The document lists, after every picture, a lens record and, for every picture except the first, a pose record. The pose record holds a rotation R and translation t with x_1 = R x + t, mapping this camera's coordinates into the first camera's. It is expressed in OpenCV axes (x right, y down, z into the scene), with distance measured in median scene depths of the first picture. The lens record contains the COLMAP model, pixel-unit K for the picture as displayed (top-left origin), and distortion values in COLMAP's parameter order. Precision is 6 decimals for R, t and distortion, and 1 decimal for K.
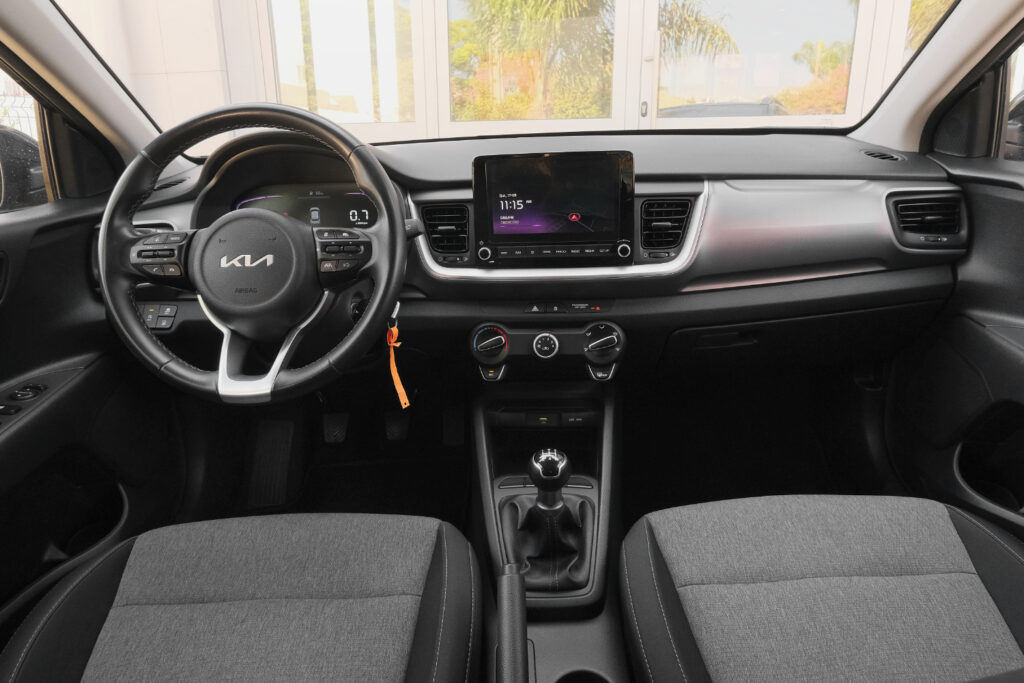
lens RADIAL K [[643.2, 0, 517.4], [0, 643.2, 336.7], [0, 0, 1]] dist [-0.031014, 0.025977]
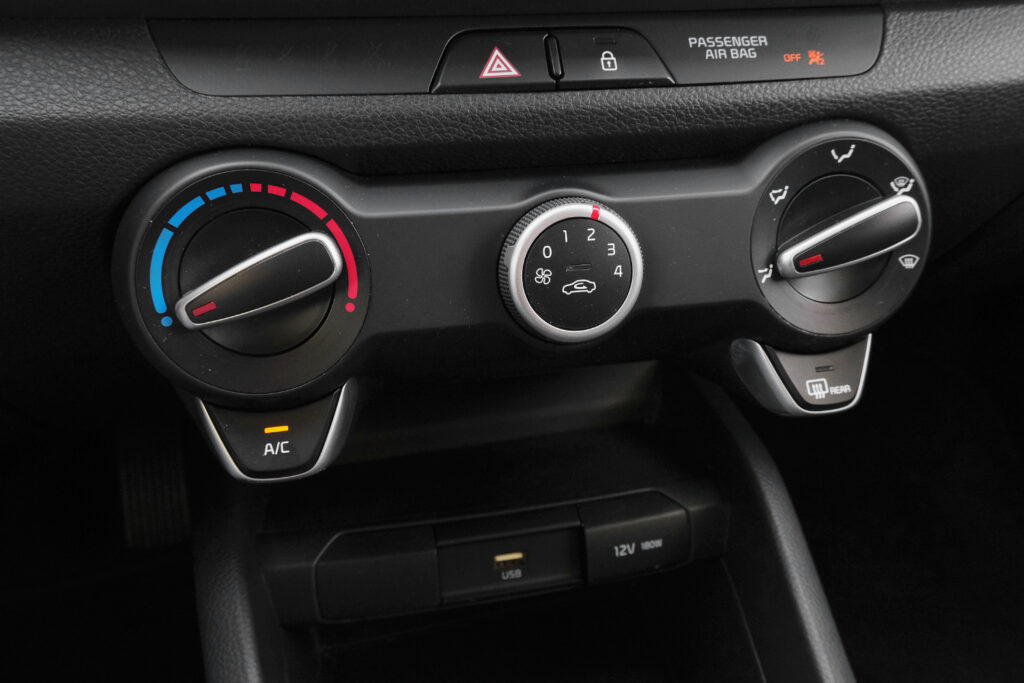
lens RADIAL K [[820.8, 0, 512.0], [0, 820.8, 341.5], [0, 0, 1]] dist [0.000893, 0.000196]
pose [[0.958774, -0.096956, 0.267119, -0.037404], [0.051836, 0.983895, 0.171066, -0.007289], [-0.279403, -0.150168, 0.948358, 0.796457]]
